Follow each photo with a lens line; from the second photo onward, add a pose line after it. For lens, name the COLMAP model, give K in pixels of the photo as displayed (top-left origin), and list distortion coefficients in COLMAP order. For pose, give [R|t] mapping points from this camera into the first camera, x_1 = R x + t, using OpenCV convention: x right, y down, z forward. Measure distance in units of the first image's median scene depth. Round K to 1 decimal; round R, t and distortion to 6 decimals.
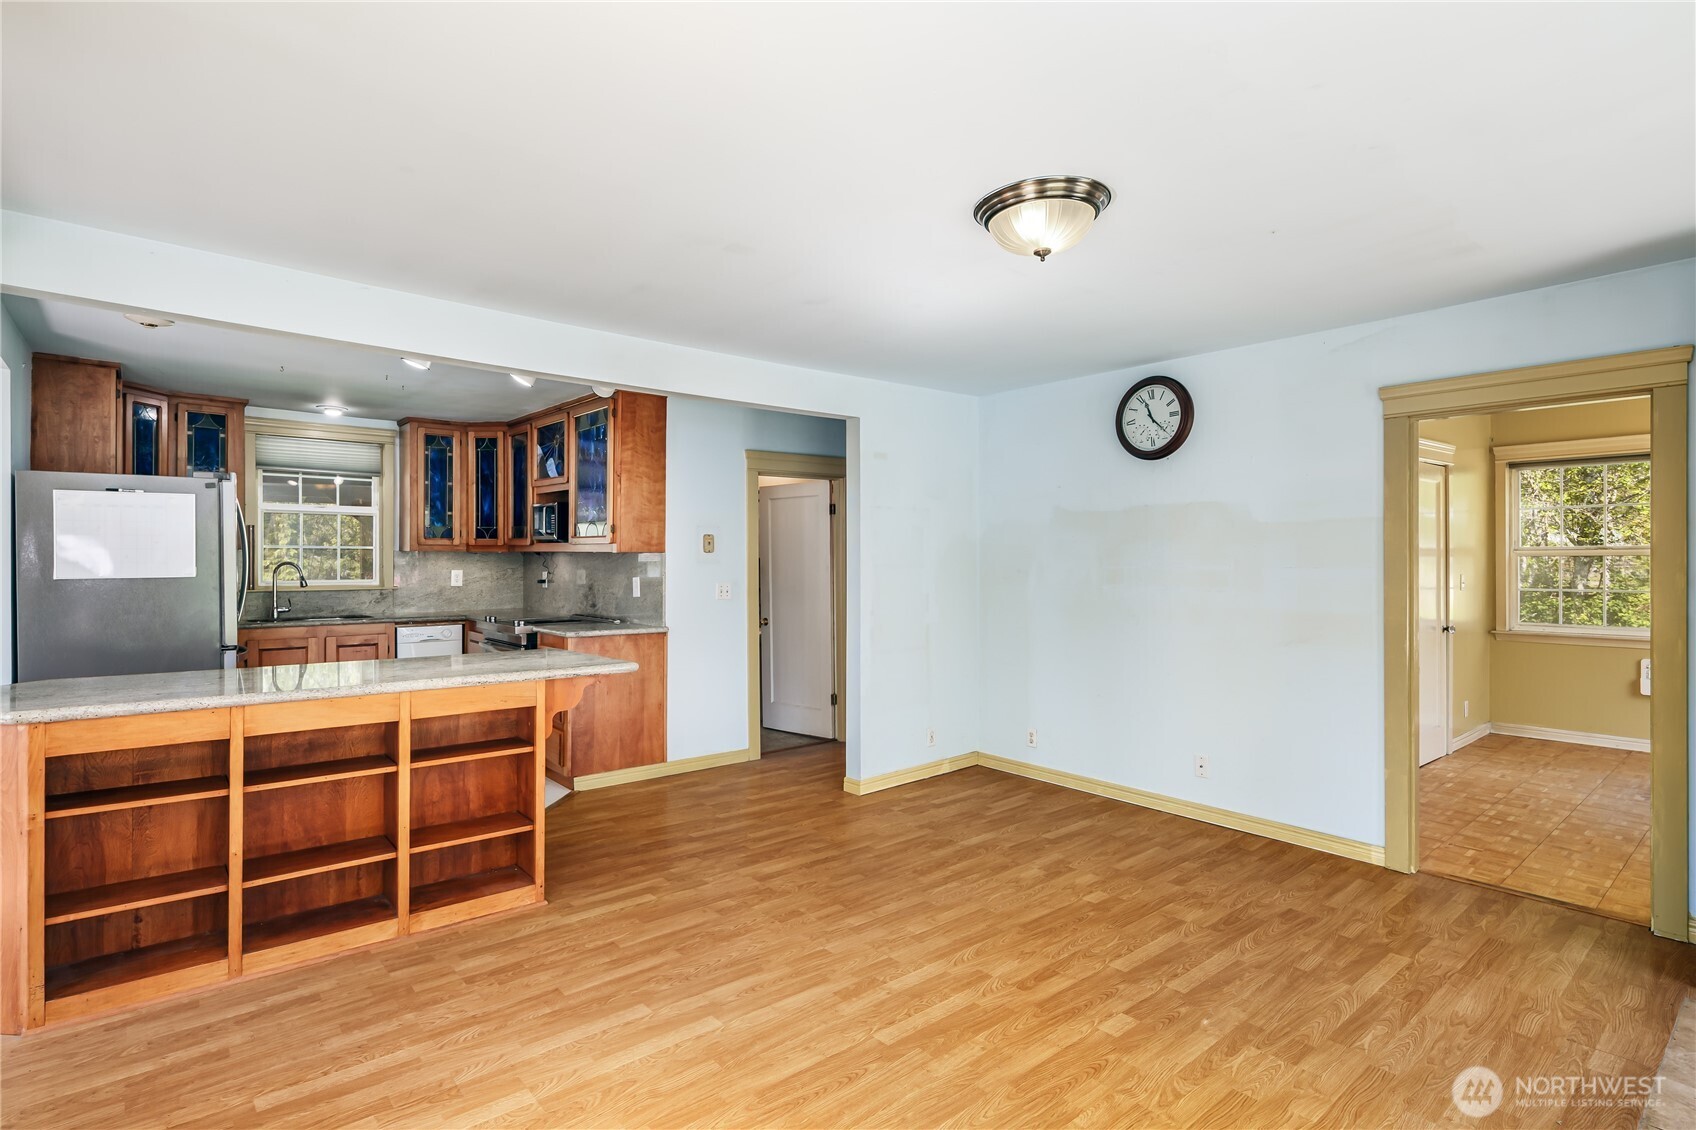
lens RADIAL K [[842.0, 0, 848.0], [0, 842.0, 565.0], [0, 0, 1]] dist [-0.002079, -0.000446]
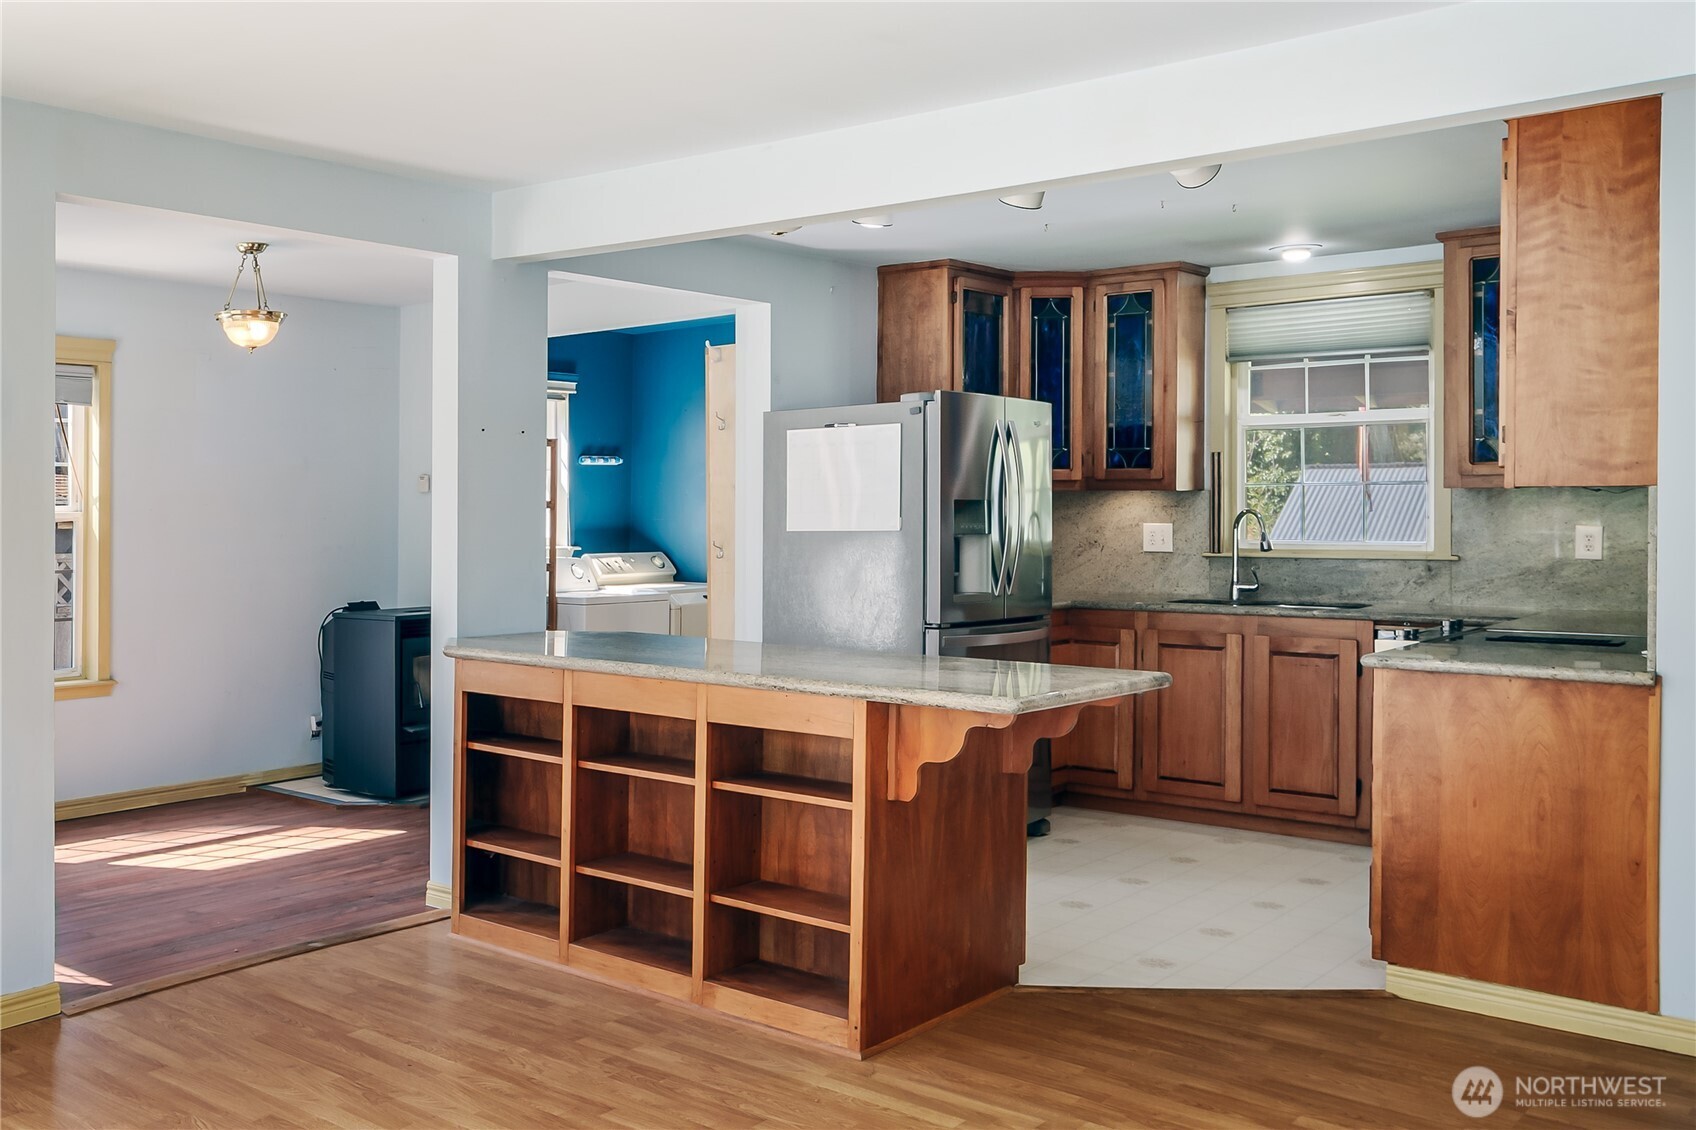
lens RADIAL K [[1525.0, 0, 467.7], [0, 1525.0, 533.6], [0, 0, 1]] dist [-0.000564, 0.003725]
pose [[0.067706, 0.015413, -0.997586, 0.464276], [-0.000701, 0.999881, 0.015401, -0.003102], [0.997705, -0.000344, 0.067709, 0.393503]]
